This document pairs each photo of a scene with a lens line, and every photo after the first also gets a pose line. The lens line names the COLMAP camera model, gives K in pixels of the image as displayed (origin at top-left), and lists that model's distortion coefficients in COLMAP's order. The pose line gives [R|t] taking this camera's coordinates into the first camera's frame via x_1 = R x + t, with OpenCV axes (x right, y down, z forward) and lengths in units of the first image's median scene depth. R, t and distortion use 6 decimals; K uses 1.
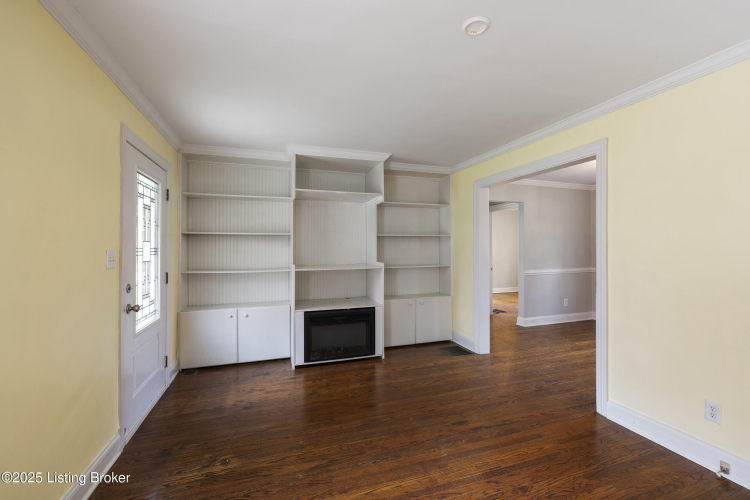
lens RADIAL K [[316.3, 0, 380.1], [0, 316.3, 247.1], [0, 0, 1]] dist [0.000973, -0.000624]
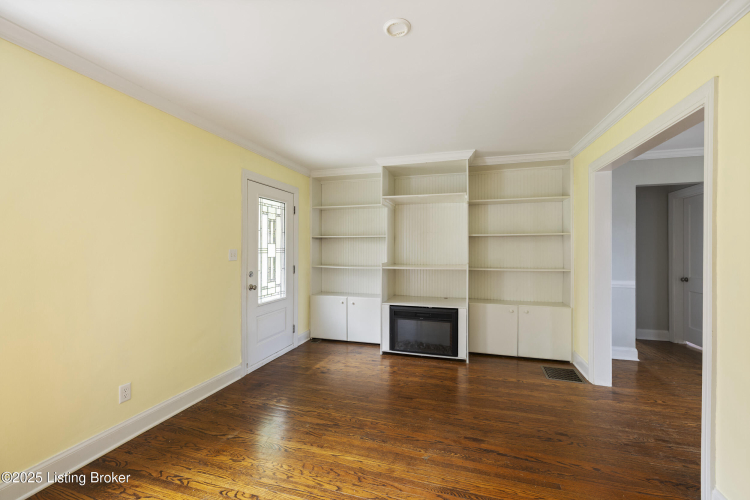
lens RADIAL K [[316.3, 0, 379.5], [0, 316.3, 247.2], [0, 0, 1]] dist [0.000973, -0.000624]
pose [[0.815861, 0.001382, -0.578247, 0.389804], [-0.000786, 0.999999, 0.001282, -0.002436], [0.578248, -0.000591, 0.815861, 0.063802]]
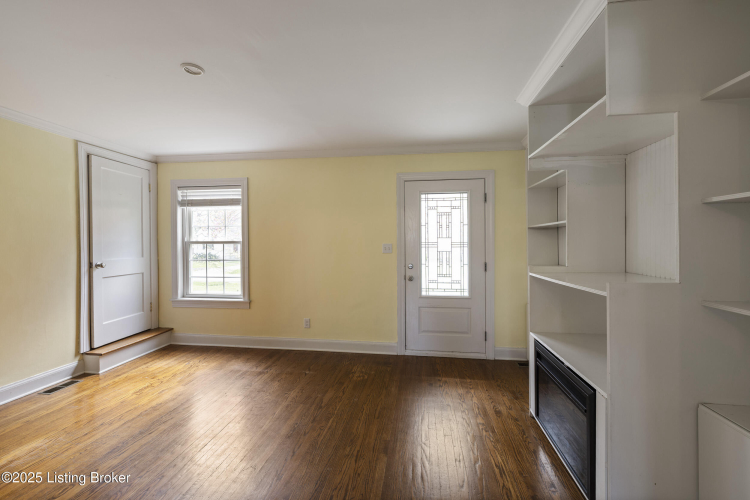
lens RADIAL K [[316.3, 0, 379.2], [0, 316.3, 244.1], [0, 0, 1]] dist [0.000973, -0.000624]
pose [[-0.452638, 0.006513, -0.891671, 0.508855], [0.009805, 0.999949, 0.002327, 0.003551], [0.891640, -0.007690, -0.452679, 1.034783]]
